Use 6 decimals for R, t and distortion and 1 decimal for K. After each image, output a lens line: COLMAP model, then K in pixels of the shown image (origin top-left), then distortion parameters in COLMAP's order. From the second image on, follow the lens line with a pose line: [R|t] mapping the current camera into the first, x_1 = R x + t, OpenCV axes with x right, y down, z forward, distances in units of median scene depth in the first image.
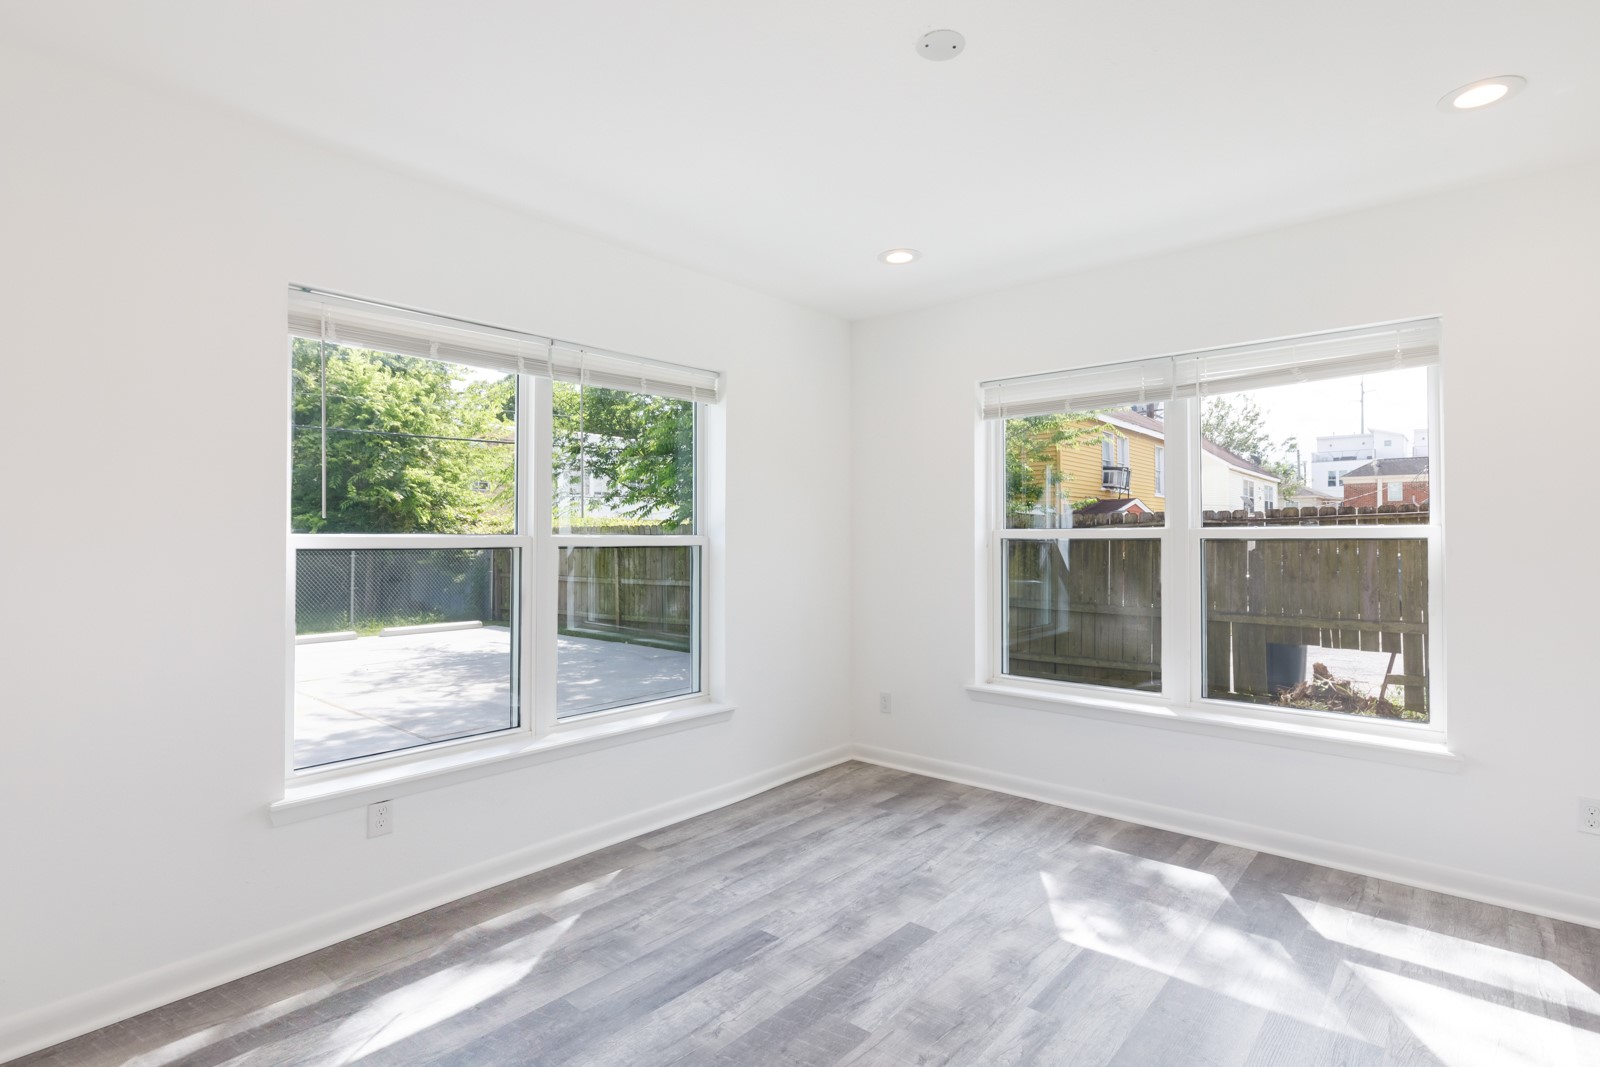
lens RADIAL K [[796.5, 0, 805.0], [0, 796.5, 532.2], [0, 0, 1]] dist [-0.001084, -0.000189]
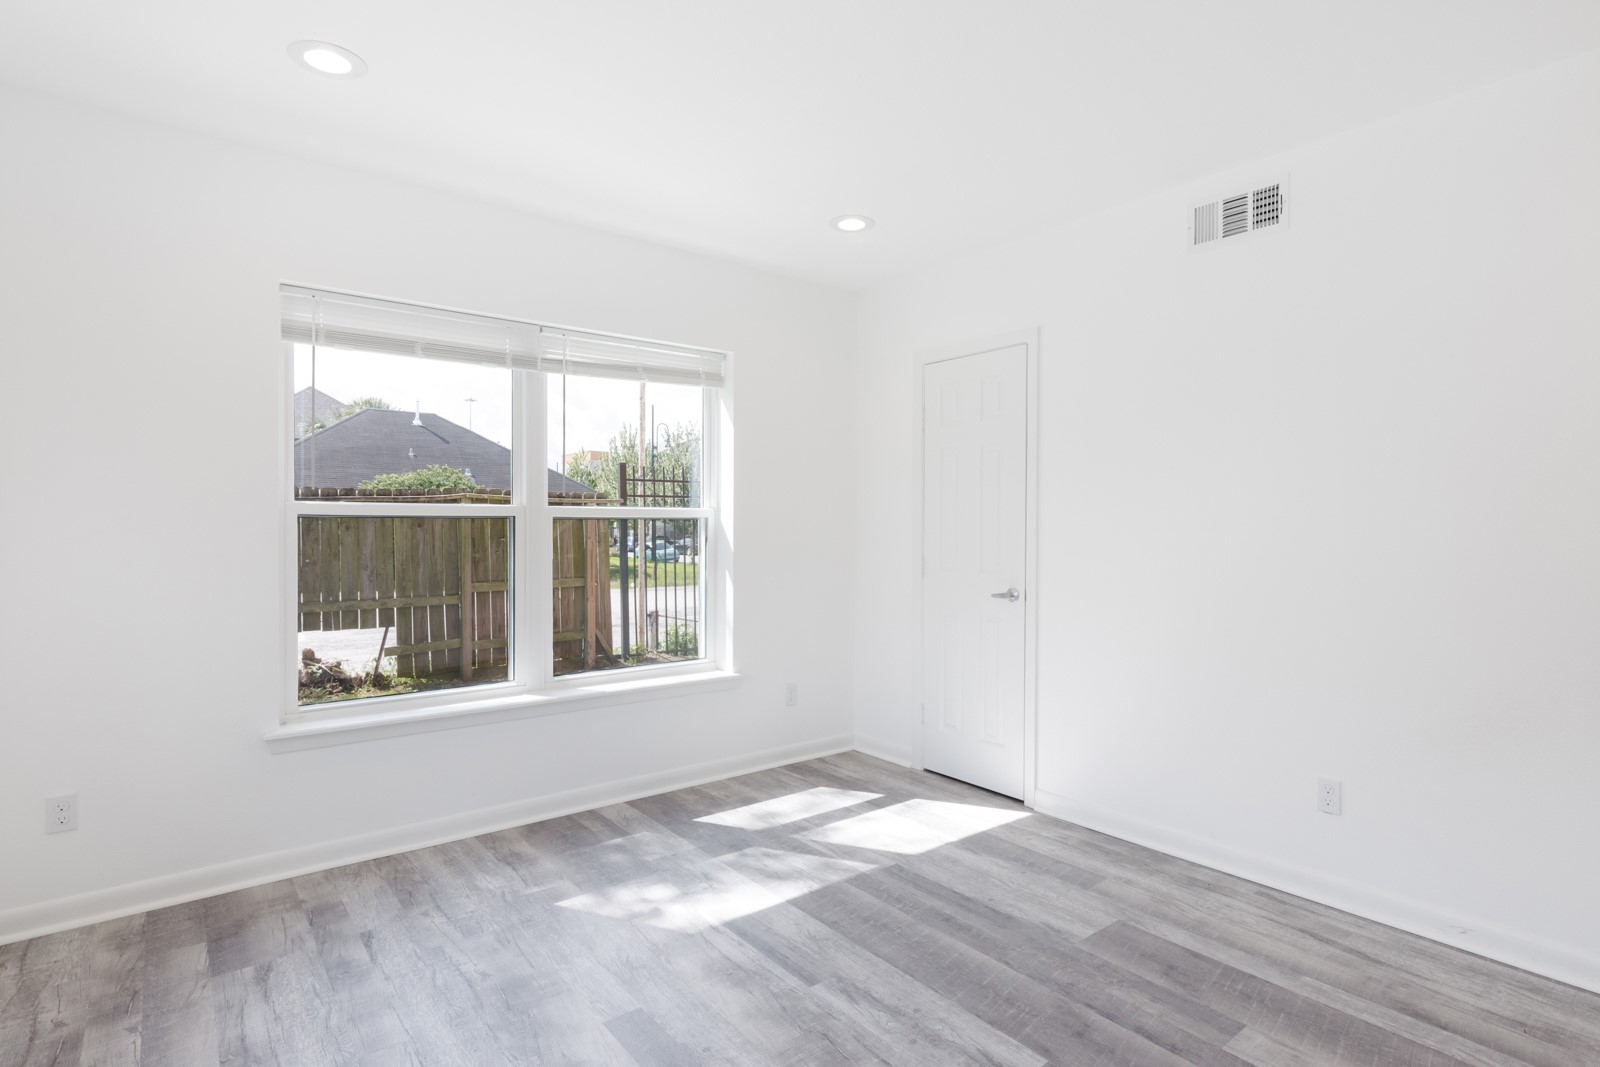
lens RADIAL K [[796.5, 0, 805.0], [0, 796.5, 532.2], [0, 0, 1]] dist [-0.001084, -0.000189]
pose [[0.194834, -0.009103, 0.980794, -0.419189], [-0.009994, 0.999887, 0.011265, 0.012839], [-0.980785, -0.011997, 0.194721, 0.501928]]
